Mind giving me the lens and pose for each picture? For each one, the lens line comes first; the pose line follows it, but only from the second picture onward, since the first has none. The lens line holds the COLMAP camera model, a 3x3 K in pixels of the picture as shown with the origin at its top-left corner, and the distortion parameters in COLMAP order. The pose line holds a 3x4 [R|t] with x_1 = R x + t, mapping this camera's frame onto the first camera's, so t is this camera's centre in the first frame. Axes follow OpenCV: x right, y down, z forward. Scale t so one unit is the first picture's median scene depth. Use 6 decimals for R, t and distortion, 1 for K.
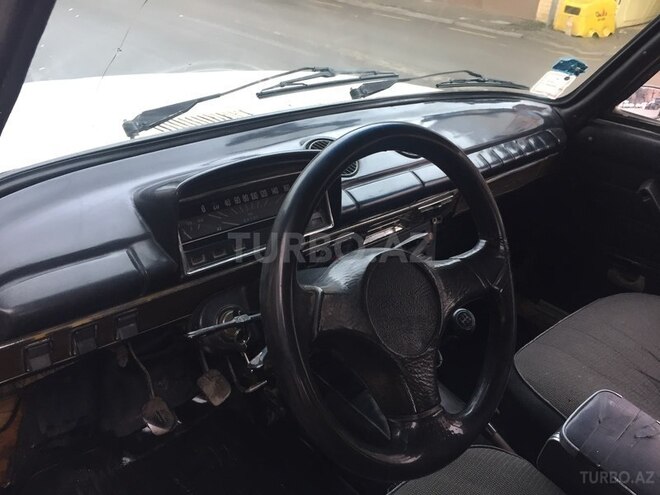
lens RADIAL K [[561.0, 0, 330.0], [0, 561.0, 247.5], [0, 0, 1]] dist [0.066492, -0.105684]
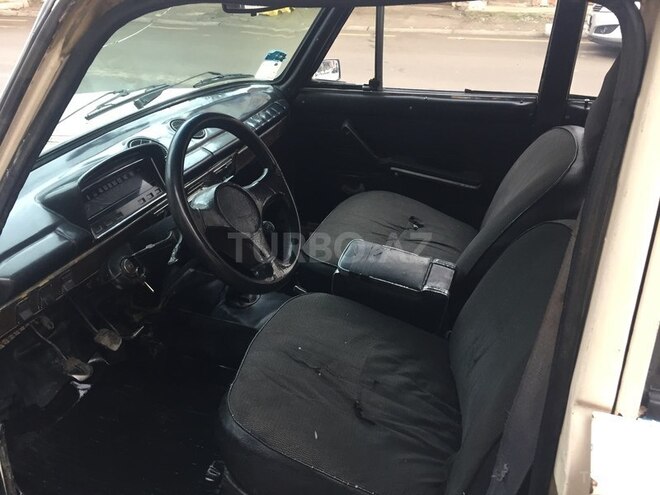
lens RADIAL K [[587.8, 0, 330.0], [0, 587.8, 247.5], [0, 0, 1]] dist [0.101174, -0.125696]
pose [[0.871376, -0.303201, 0.385710, -0.204346], [0.302226, 0.951030, 0.064817, 0.097521], [-0.386475, 0.060091, 0.920340, -0.456247]]
